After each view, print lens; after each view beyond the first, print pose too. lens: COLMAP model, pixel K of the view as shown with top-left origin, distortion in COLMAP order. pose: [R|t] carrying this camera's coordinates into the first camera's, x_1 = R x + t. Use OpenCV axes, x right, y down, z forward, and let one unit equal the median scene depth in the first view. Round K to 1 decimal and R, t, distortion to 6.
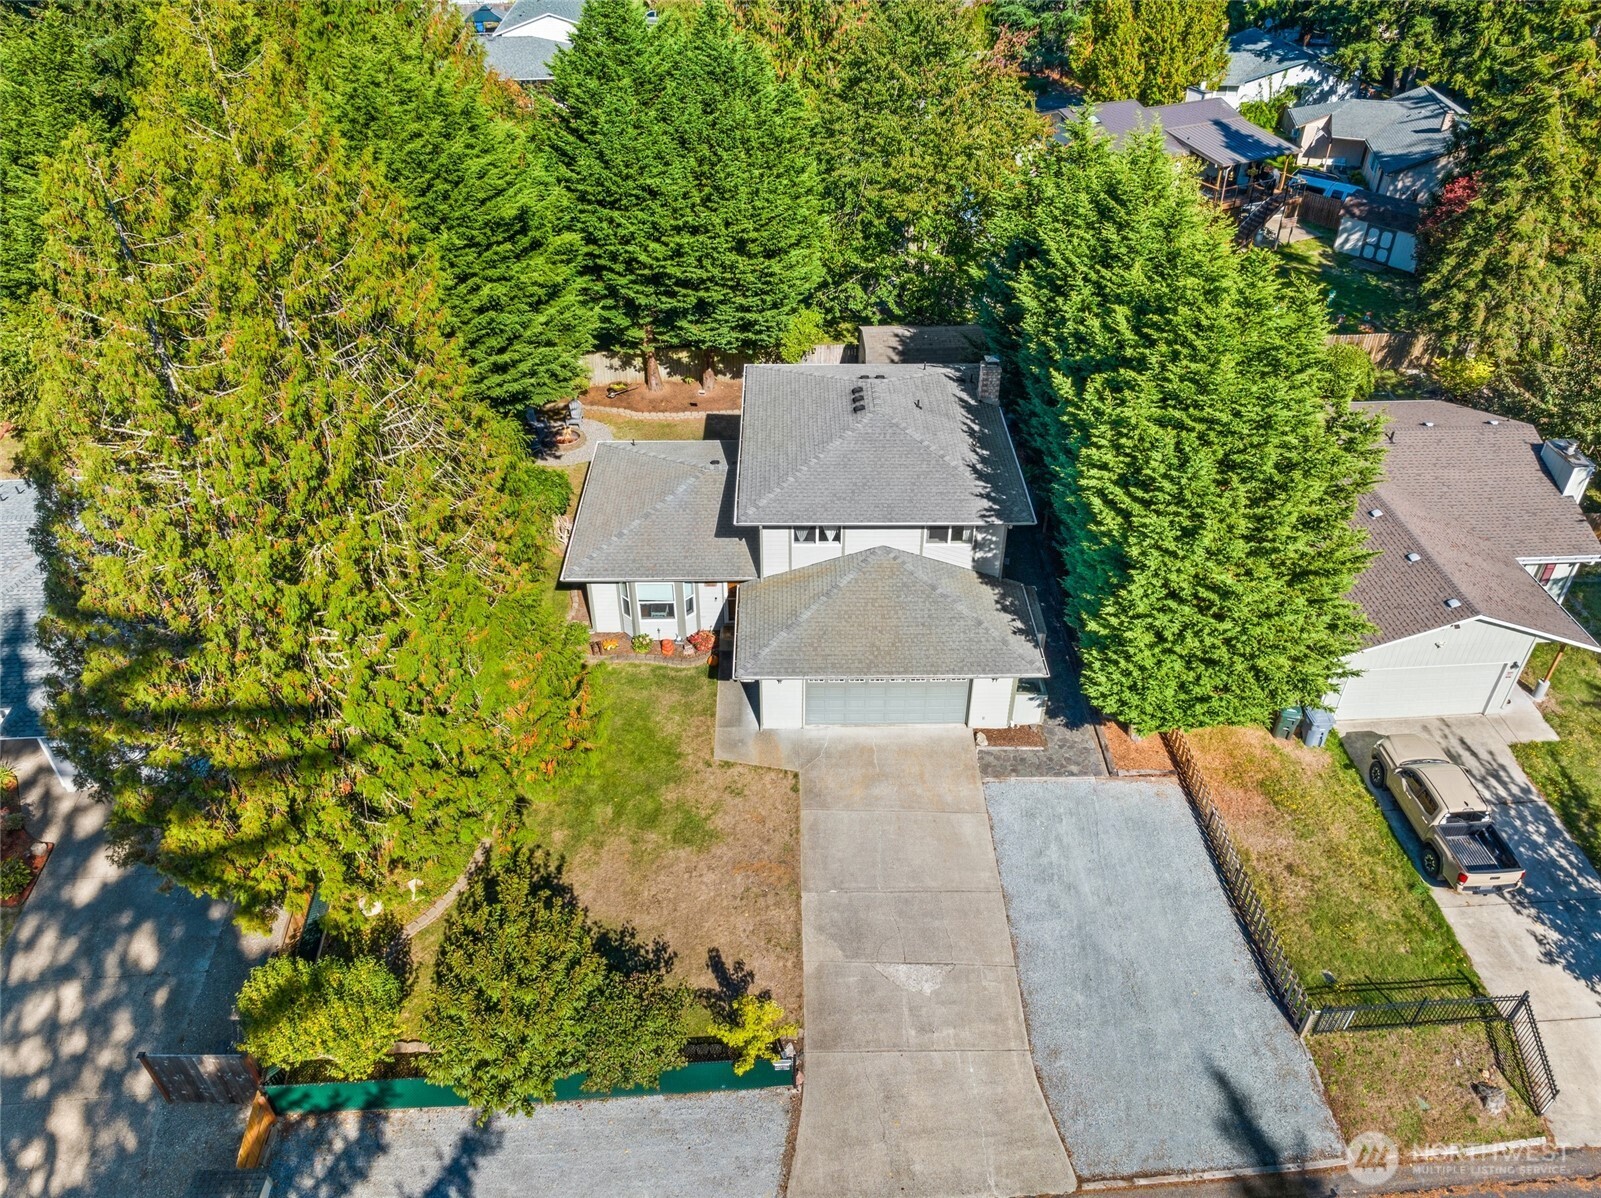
lens RADIAL K [[1128.0, 0, 799.4], [0, 1128.0, 599.8], [0, 0, 1]] dist [-0.029466, 0.008260]
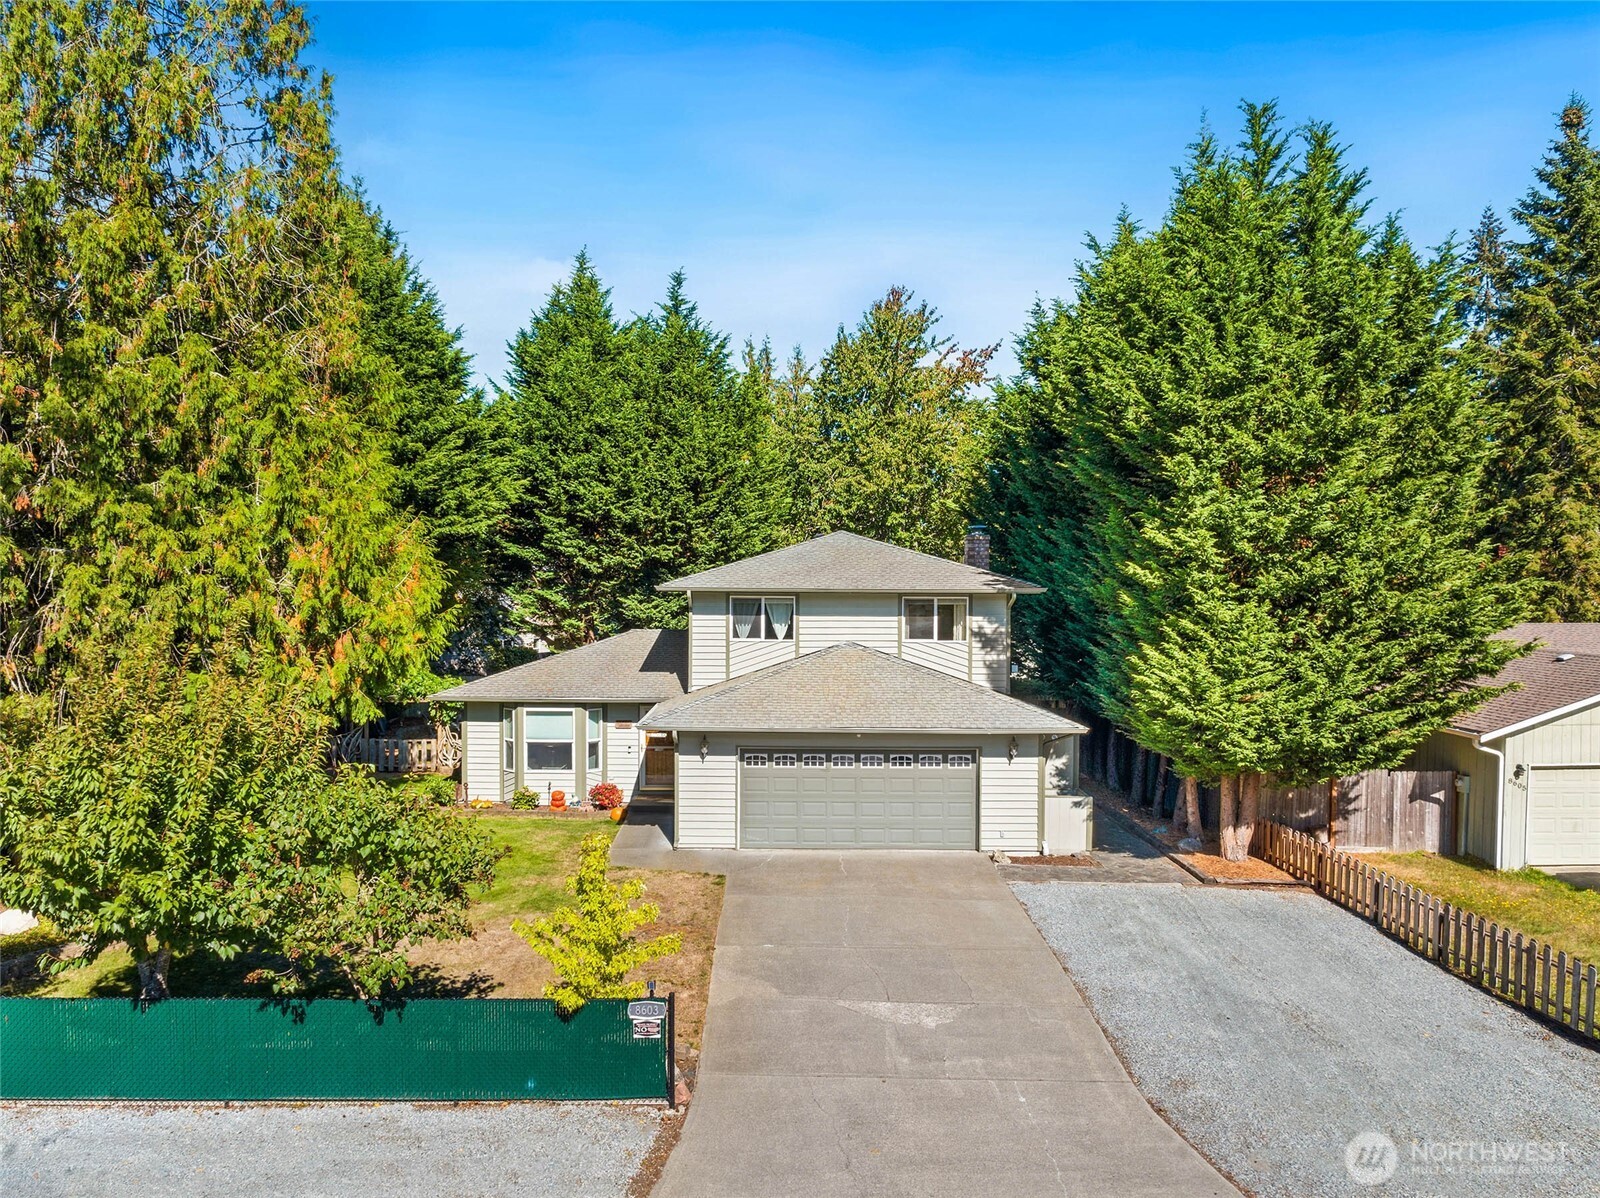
lens RADIAL K [[1214.2, 0, 734.7], [0, 1214.2, 628.4], [0, 0, 1]] dist [-0.033093, 0.001091]
pose [[0.998790, 0.005001, -0.048931, 0.041502], [-0.032525, 0.813423, -0.580763, 0.480056], [0.036897, 0.581652, 0.812601, 0.360991]]
